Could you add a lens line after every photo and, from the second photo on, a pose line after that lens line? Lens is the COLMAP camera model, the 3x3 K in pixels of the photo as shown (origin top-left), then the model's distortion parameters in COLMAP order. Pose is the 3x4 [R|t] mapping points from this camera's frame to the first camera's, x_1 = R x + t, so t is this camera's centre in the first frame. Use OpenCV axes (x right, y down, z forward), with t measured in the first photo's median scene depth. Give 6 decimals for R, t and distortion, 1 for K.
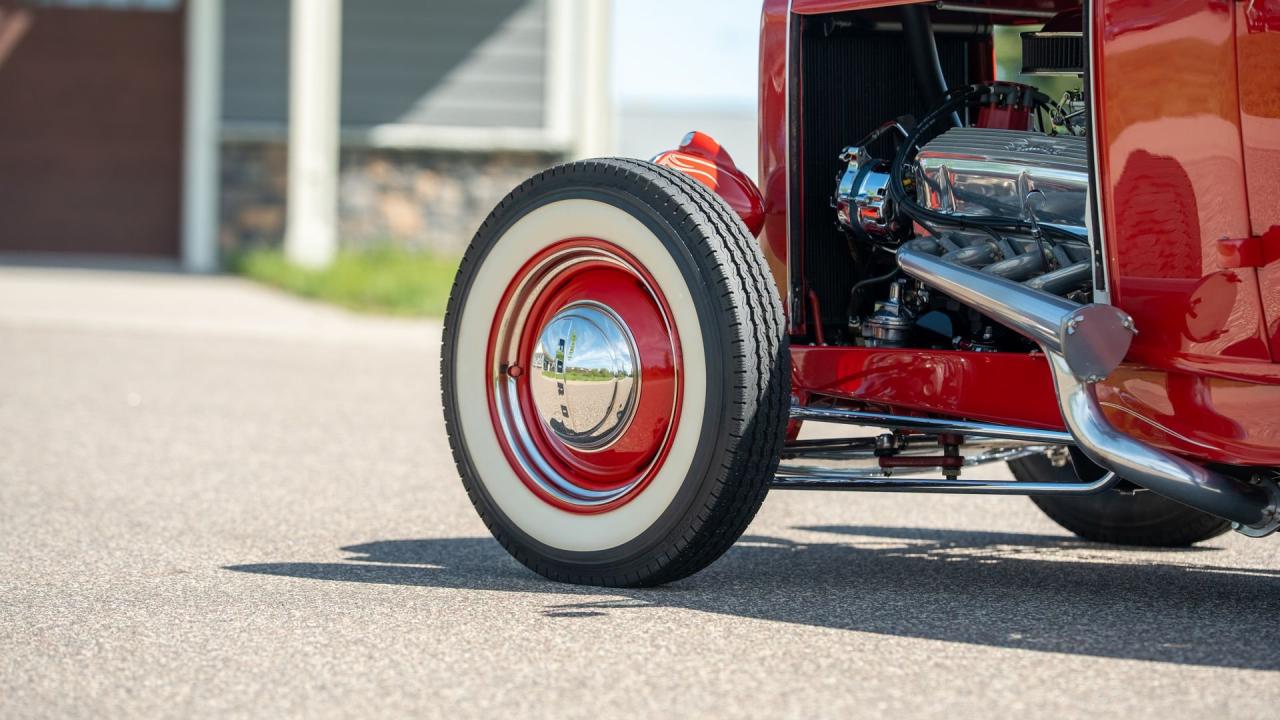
lens RADIAL K [[5189.9, 0, 640.0], [0, 5189.9, 360.0], [0, 0, 1]] dist [0.317660, -3.345093]
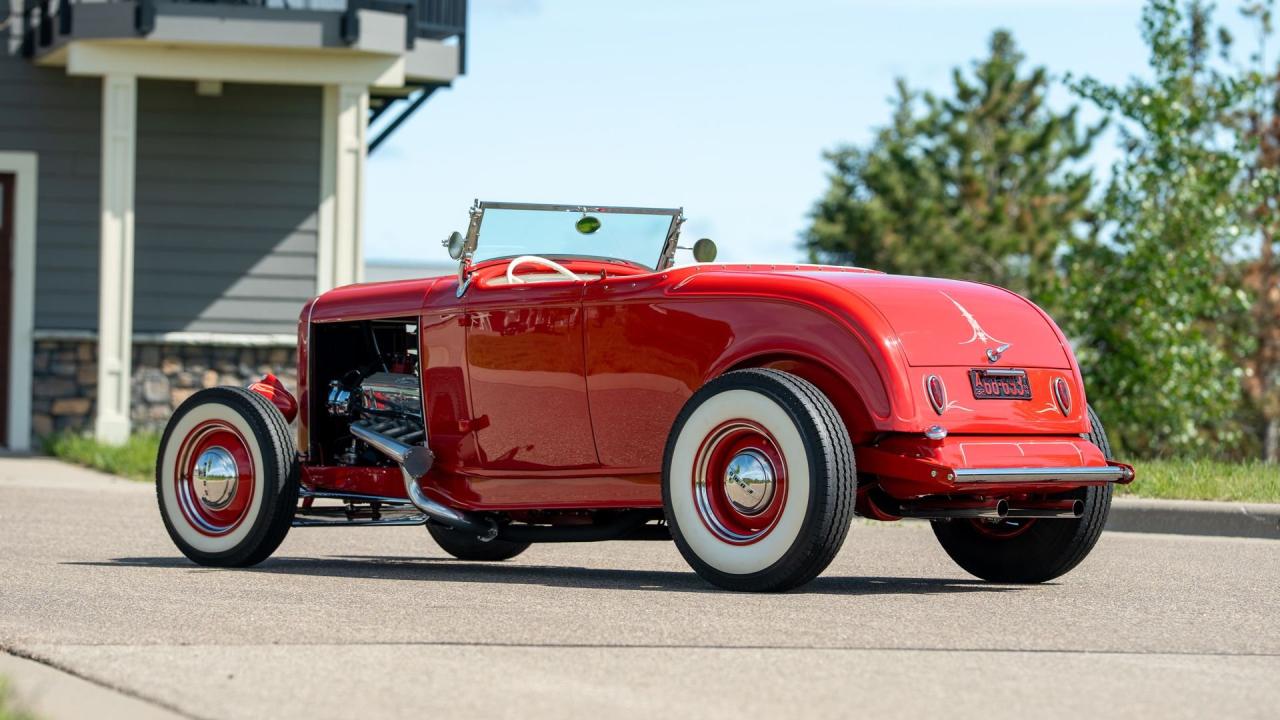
lens RADIAL K [[5189.9, 0, 640.0], [0, 5189.9, 360.0], [0, 0, 1]] dist [0.317660, -3.345093]
pose [[0.999323, -0.001216, 0.036778, 0.093806], [0.002524, 0.999365, -0.035541, 0.033354], [-0.036711, 0.035610, 0.998691, -1.350167]]
